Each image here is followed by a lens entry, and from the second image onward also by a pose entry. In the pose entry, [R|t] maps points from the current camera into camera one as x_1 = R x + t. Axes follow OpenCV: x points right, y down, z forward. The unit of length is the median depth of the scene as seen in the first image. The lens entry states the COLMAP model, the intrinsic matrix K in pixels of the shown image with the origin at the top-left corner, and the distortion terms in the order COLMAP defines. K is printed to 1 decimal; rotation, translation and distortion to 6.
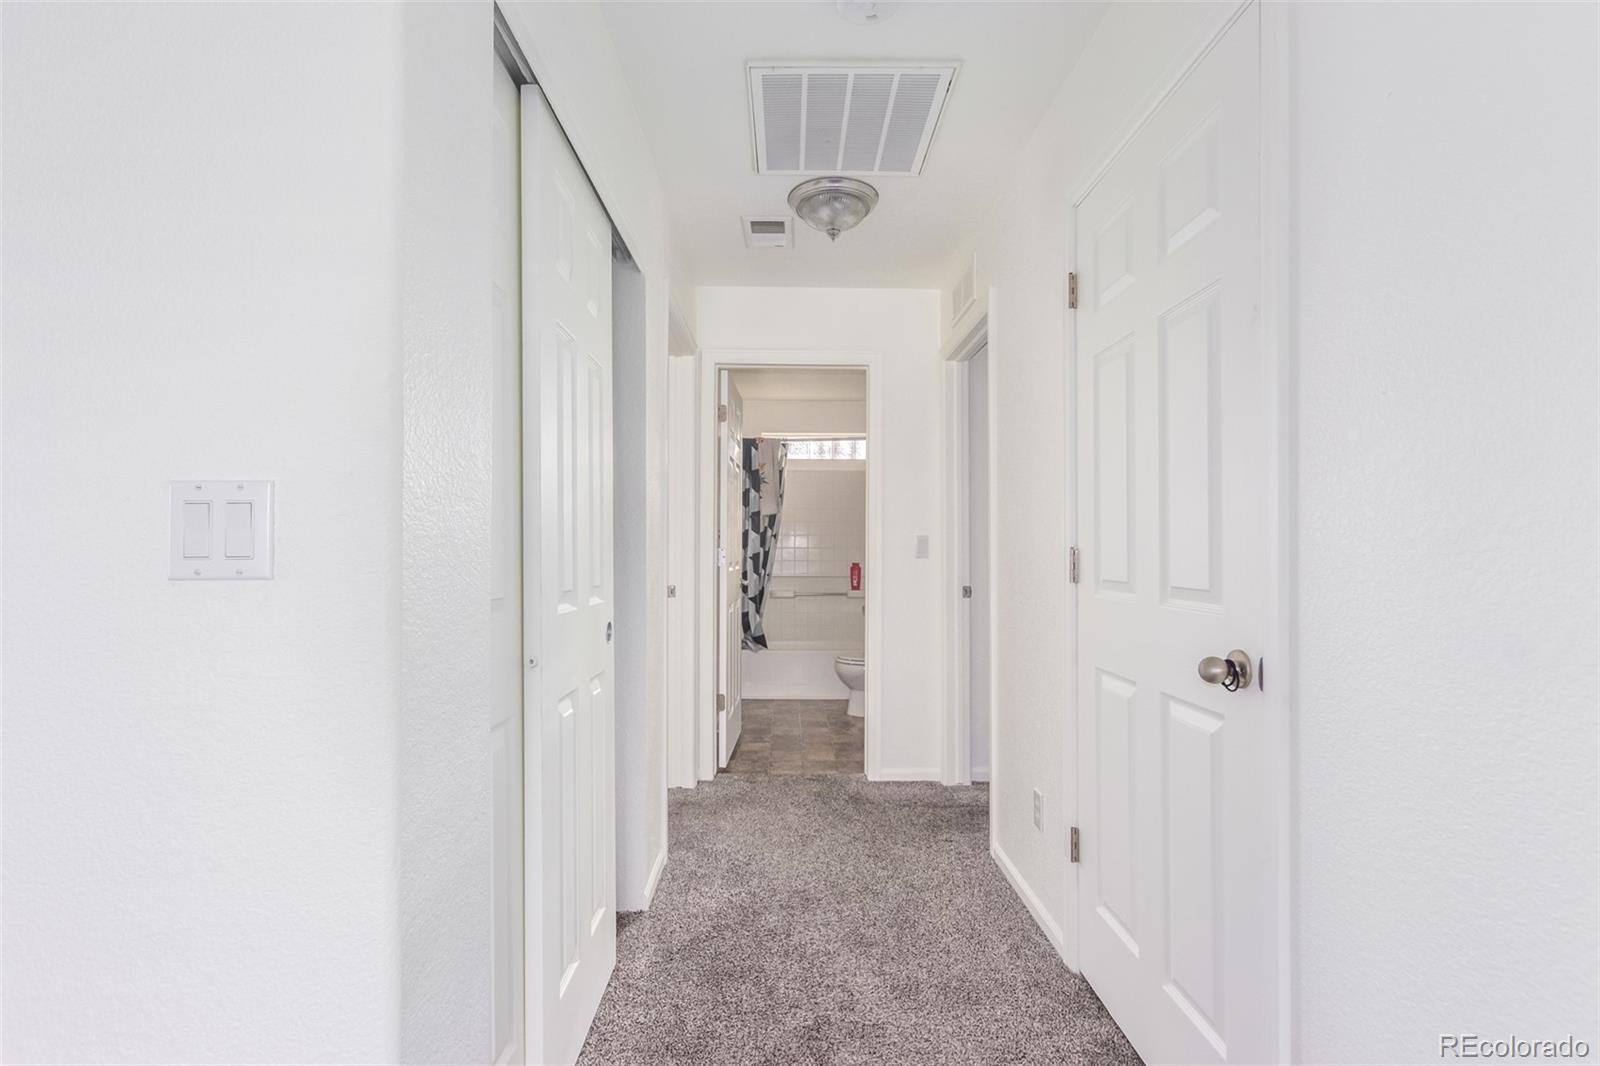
lens RADIAL K [[736.5, 0, 807.1], [0, 736.5, 539.0], [0, 0, 1]] dist [0.015084, -0.007725]
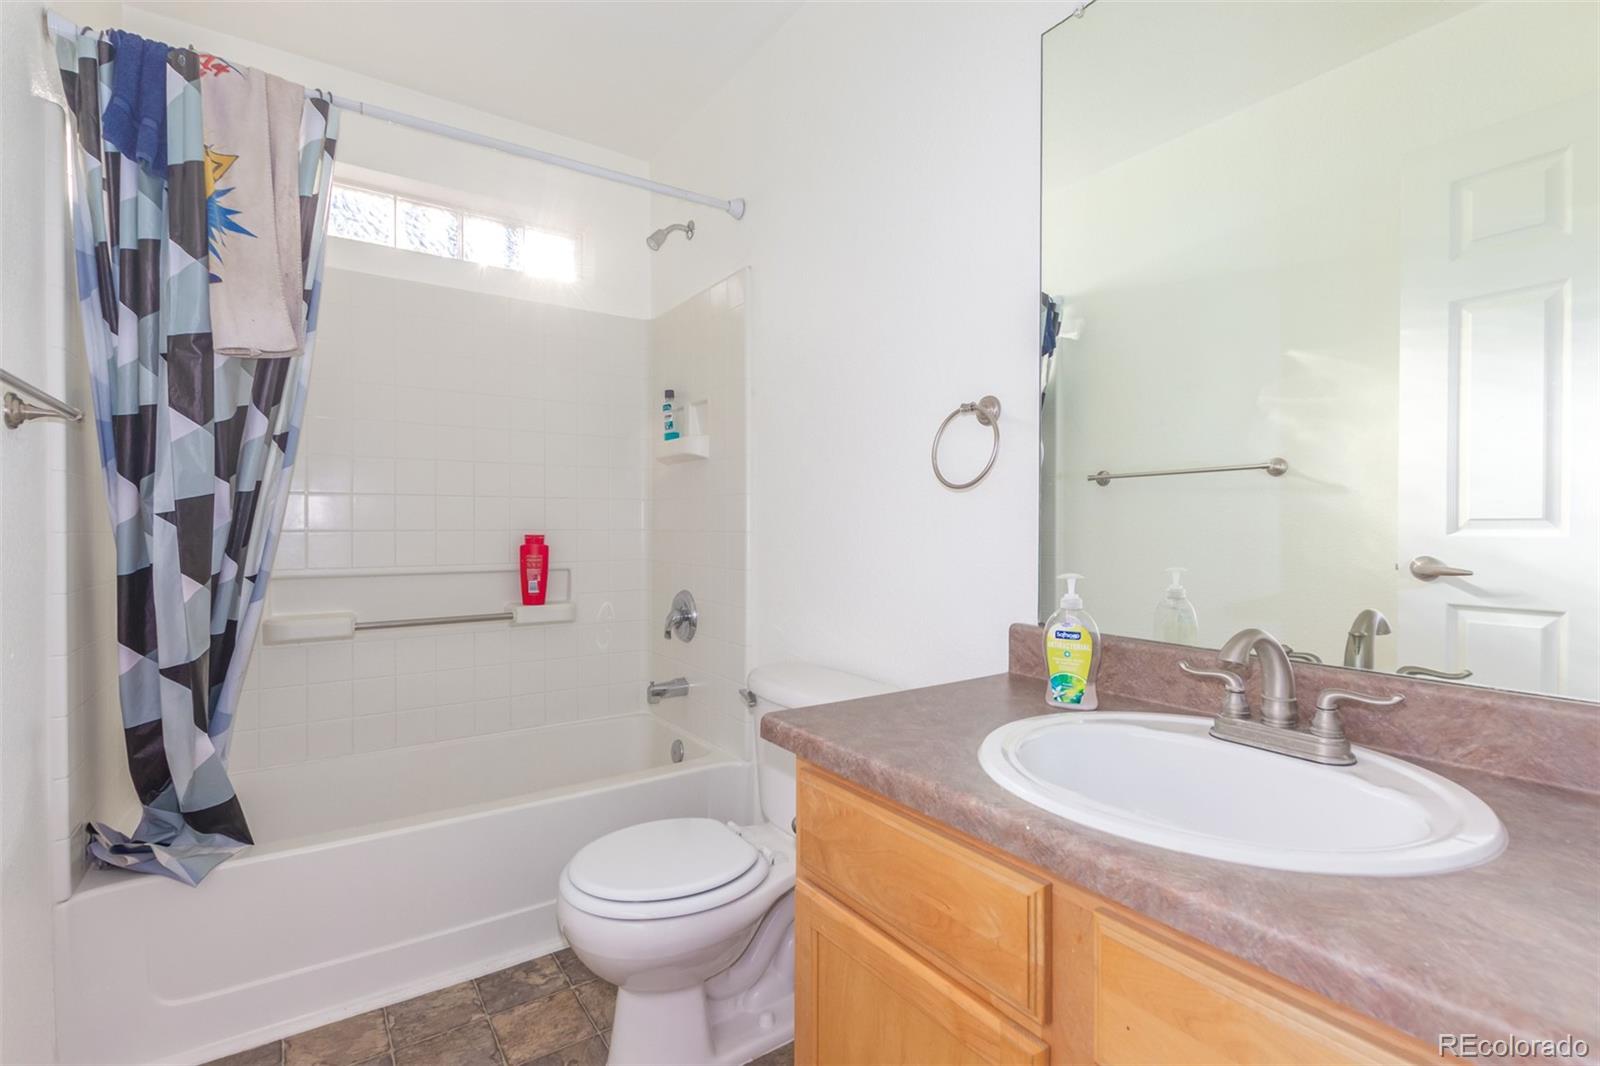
lens RADIAL K [[736.5, 0, 807.1], [0, 736.5, 539.0], [0, 0, 1]] dist [0.015084, -0.007725]
pose [[0.833556, -0.003817, 0.552421, -0.033375], [-0.016763, 0.999341, 0.032199, 0.021281], [-0.552180, -0.036100, 0.832943, 0.656428]]
